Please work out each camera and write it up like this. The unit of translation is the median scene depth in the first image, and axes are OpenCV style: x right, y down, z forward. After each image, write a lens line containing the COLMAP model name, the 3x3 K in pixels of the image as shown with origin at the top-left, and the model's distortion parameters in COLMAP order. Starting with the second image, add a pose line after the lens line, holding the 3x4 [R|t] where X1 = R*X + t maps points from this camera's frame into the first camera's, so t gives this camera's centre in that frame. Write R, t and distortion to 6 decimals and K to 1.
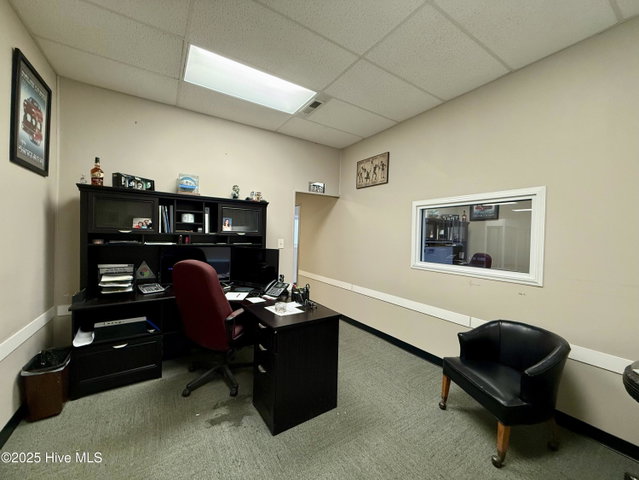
lens RADIAL K [[252.9, 0, 318.8], [0, 252.9, 239.9], [0, 0, 1]] dist [-0.003340, -0.000826]
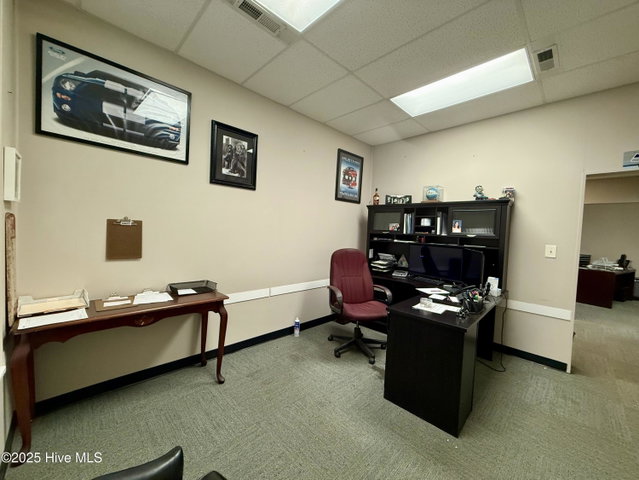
lens RADIAL K [[252.9, 0, 316.8], [0, 252.9, 239.4], [0, 0, 1]] dist [-0.003340, -0.000826]
pose [[0.194490, 0.014691, -0.980794, 0.631859], [-0.059736, 0.998209, 0.003106, 0.027798], [0.979084, 0.057985, 0.195019, 0.278793]]
